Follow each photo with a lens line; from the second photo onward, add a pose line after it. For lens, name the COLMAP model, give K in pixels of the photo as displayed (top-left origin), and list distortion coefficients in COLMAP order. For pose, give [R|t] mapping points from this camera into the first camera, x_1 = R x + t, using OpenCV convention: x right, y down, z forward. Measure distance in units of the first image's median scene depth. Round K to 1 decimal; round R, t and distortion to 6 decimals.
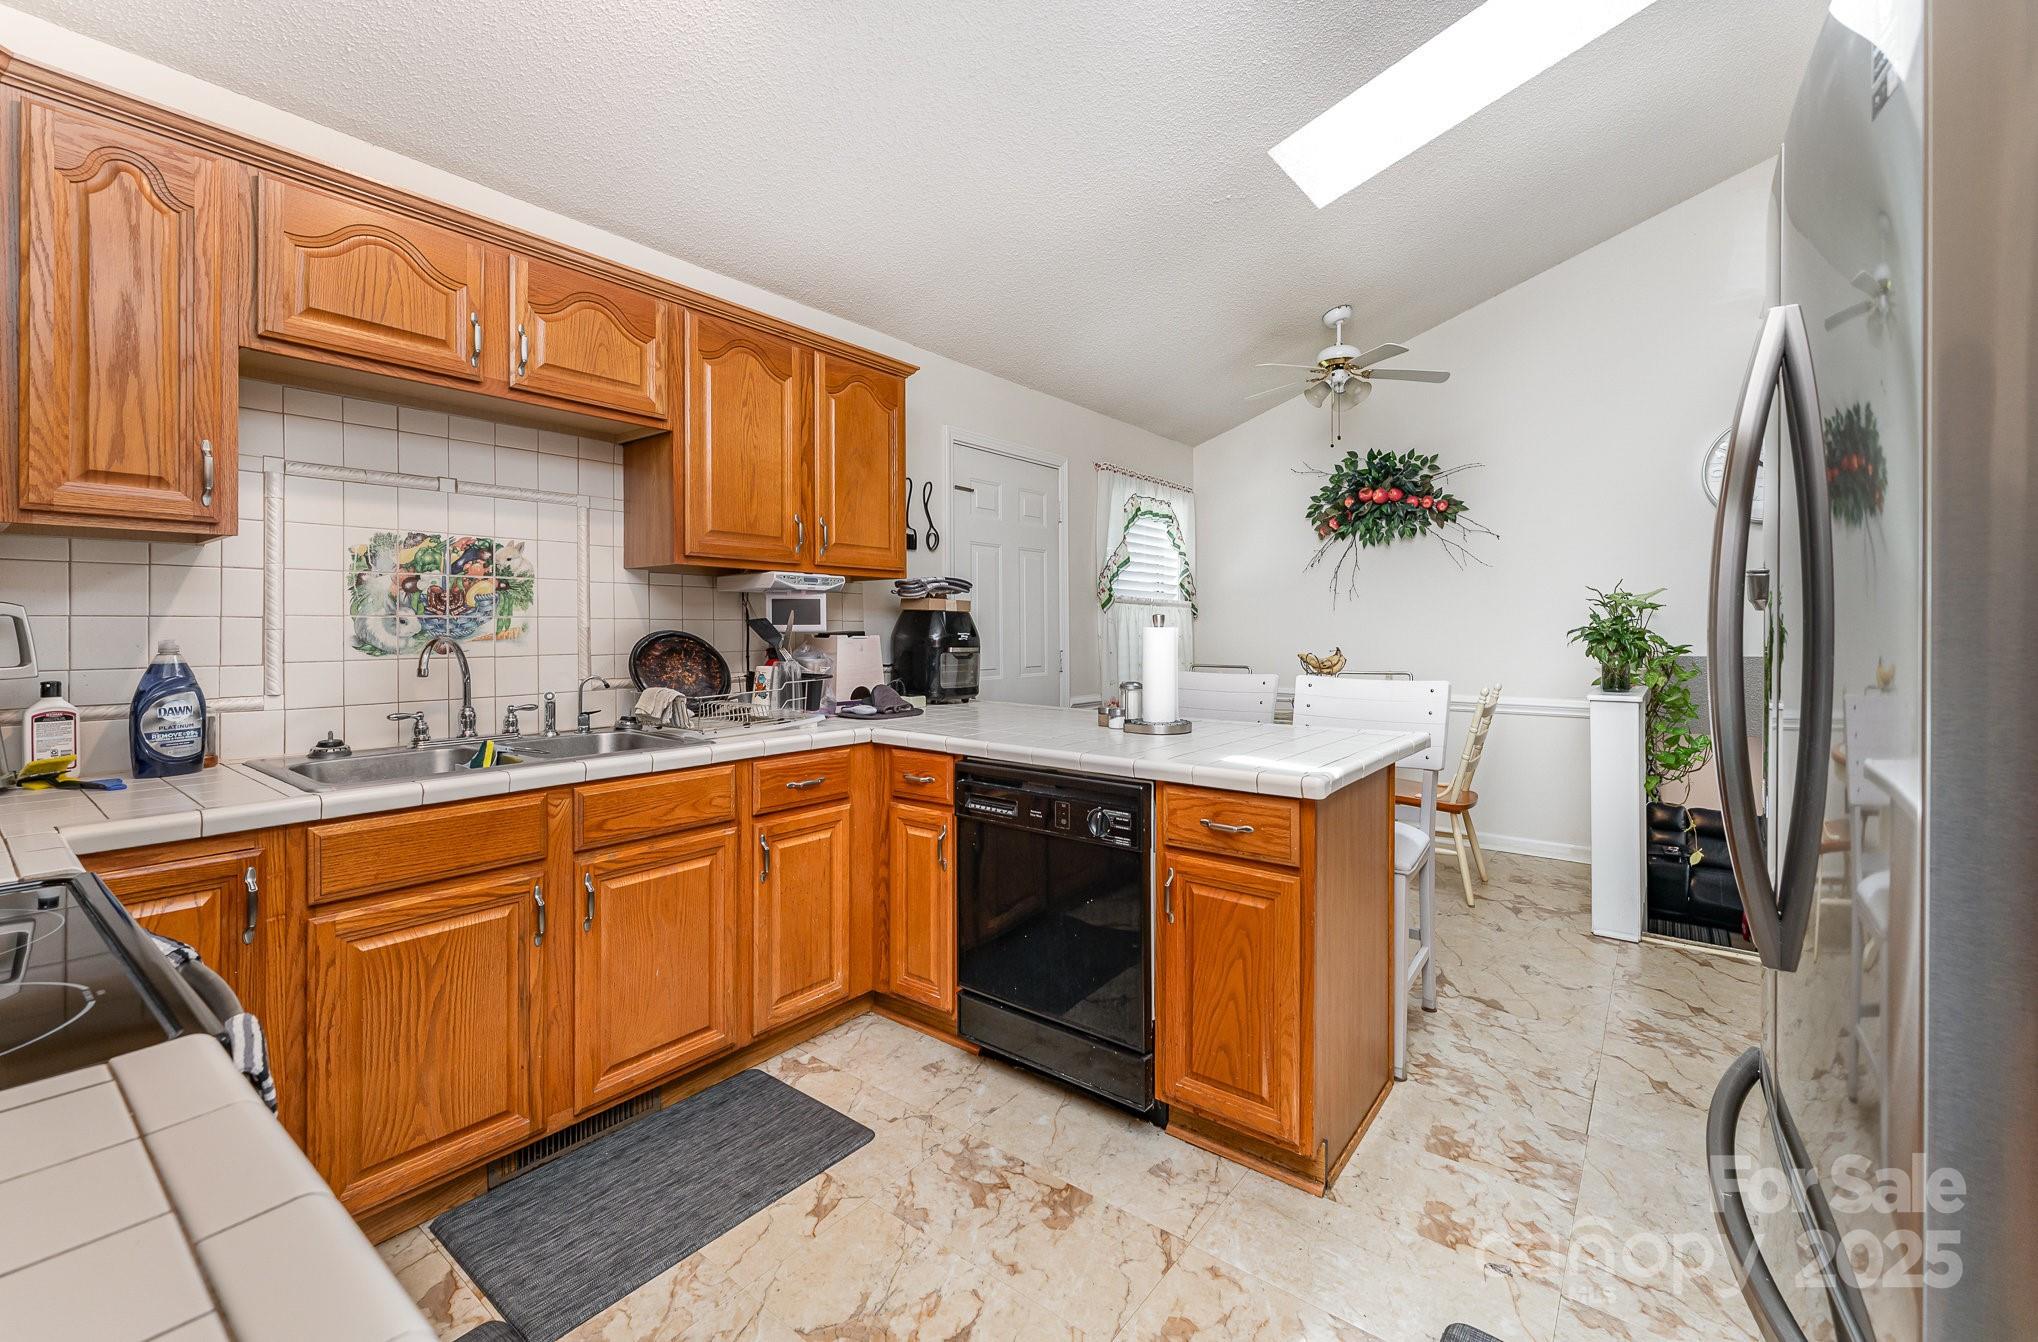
lens RADIAL K [[837.2, 0, 1064.2], [0, 837.2, 631.0], [0, 0, 1]] dist [0.003775, 0.000229]
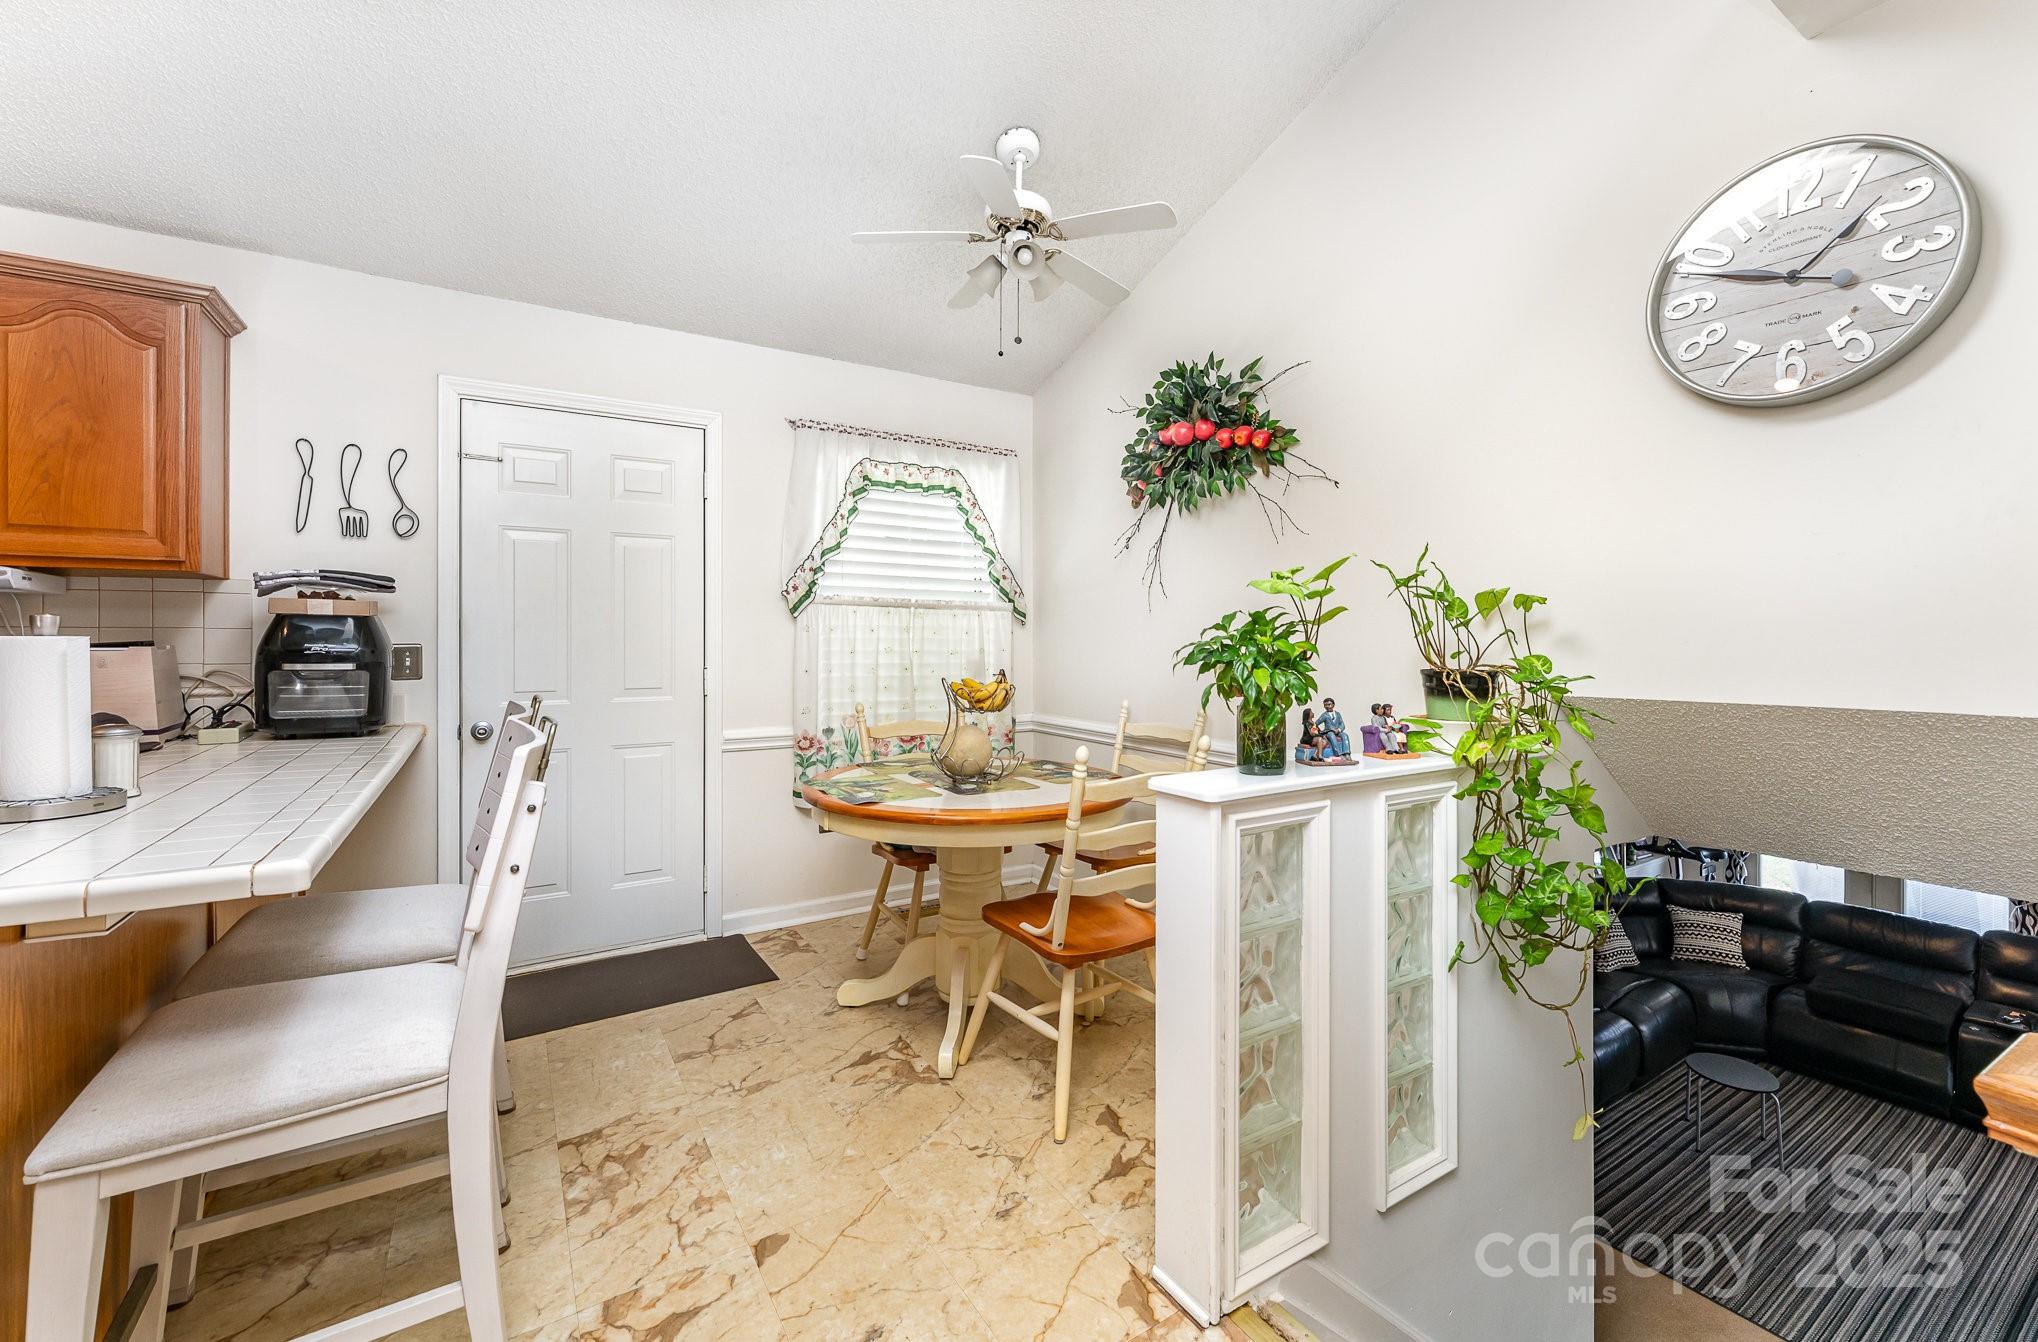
lens RADIAL K [[837.2, 0, 1046.2], [0, 837.2, 646.5], [0, 0, 1]] dist [0.003775, 0.000229]
pose [[0.934894, 0.006901, -0.354860, 0.810562], [-0.004082, 0.999954, 0.008693, -0.004908], [0.354903, -0.006678, 0.934879, 0.578424]]
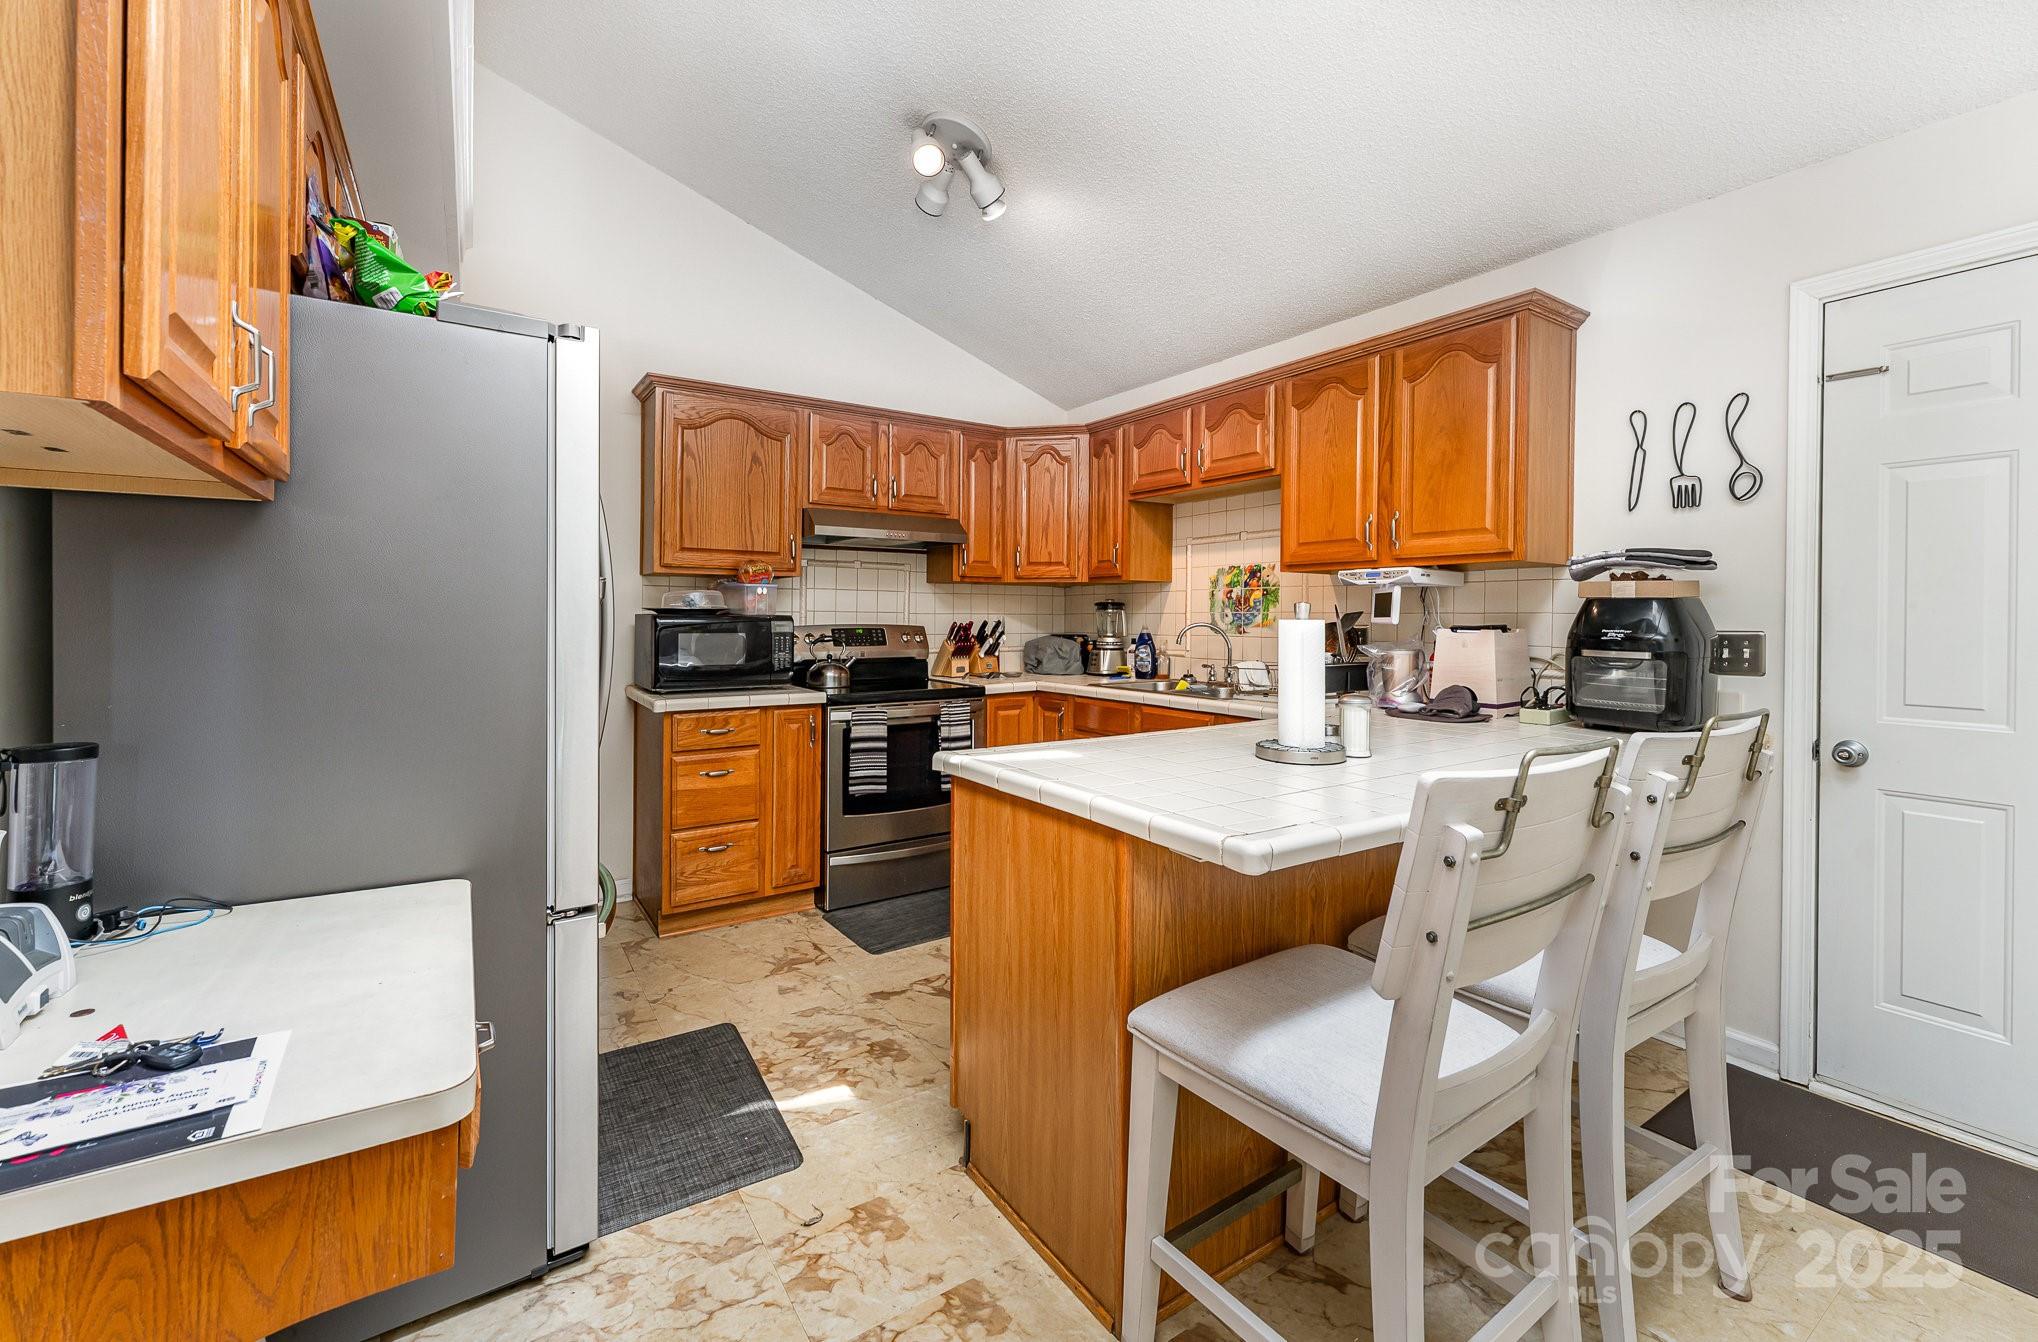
lens RADIAL K [[837.2, 0, 1021.7], [0, 837.2, 616.1], [0, 0, 1]] dist [0.003775, 0.000229]
pose [[-0.345126, -0.000452, -0.938556, 0.751034], [-0.006986, 0.999973, 0.002087, -0.007227], [0.938530, 0.007277, -0.345120, 0.847864]]
